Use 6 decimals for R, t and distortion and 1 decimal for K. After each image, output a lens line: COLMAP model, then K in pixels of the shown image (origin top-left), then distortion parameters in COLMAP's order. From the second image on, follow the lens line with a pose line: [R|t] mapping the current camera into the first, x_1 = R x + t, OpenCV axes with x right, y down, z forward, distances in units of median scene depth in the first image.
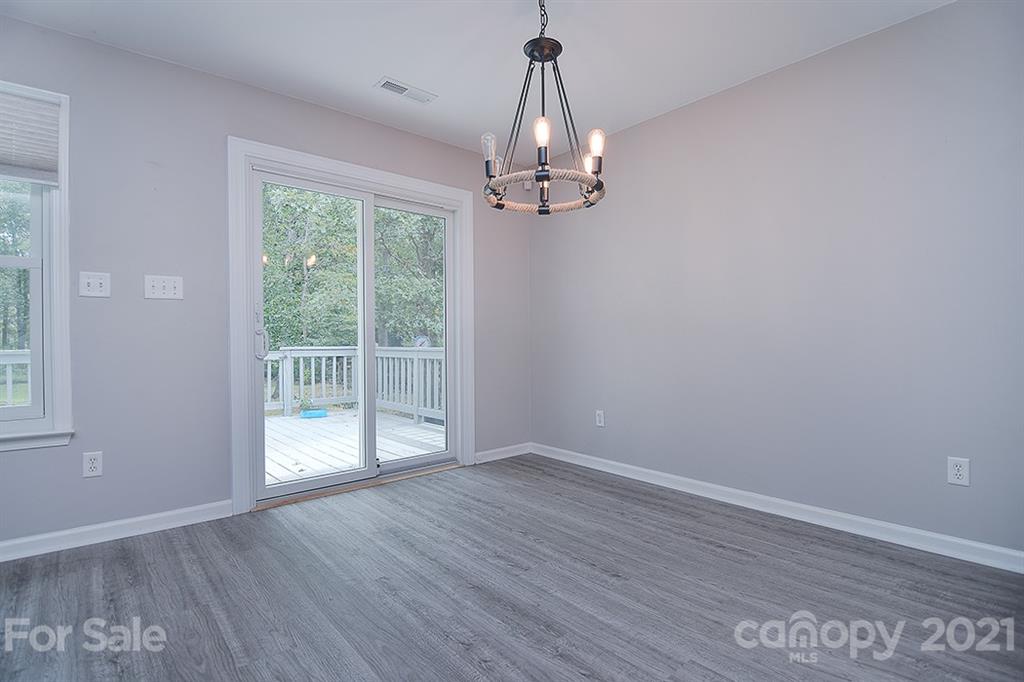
lens RADIAL K [[496.1, 0, 514.9], [0, 496.1, 341.6], [0, 0, 1]] dist [-0.013990, -0.004202]
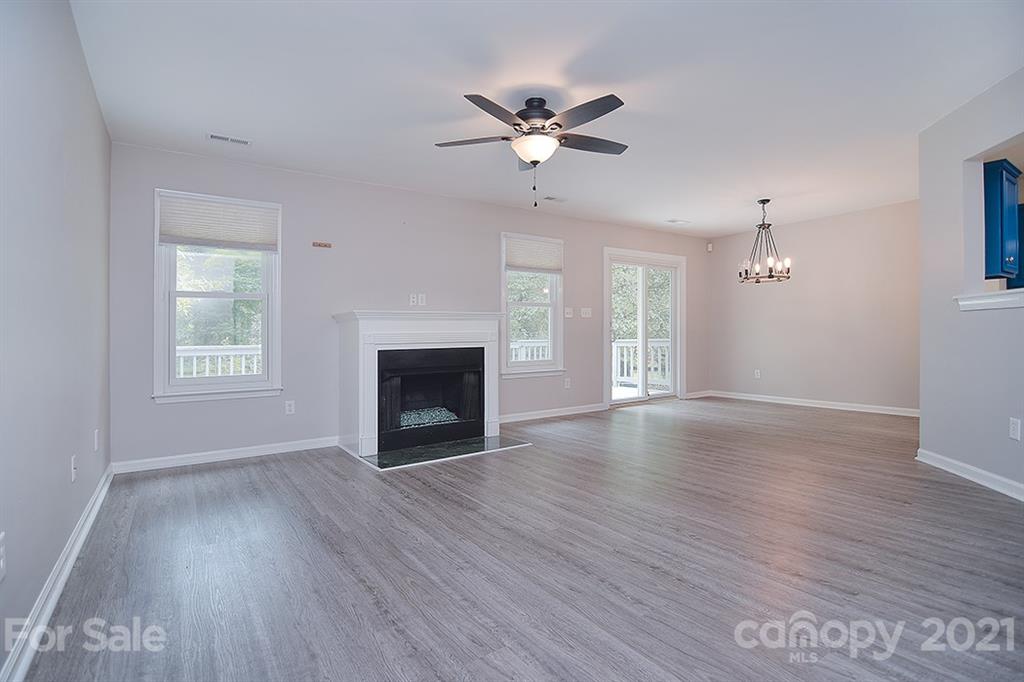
lens RADIAL K [[496.1, 0, 516.4], [0, 496.1, 336.5], [0, 0, 1]] dist [-0.013990, -0.004202]
pose [[0.993019, -0.006750, -0.117763, -0.832085], [0.006476, 0.999975, -0.002707, 0.012863], [0.117778, 0.001926, 0.993038, -1.596997]]
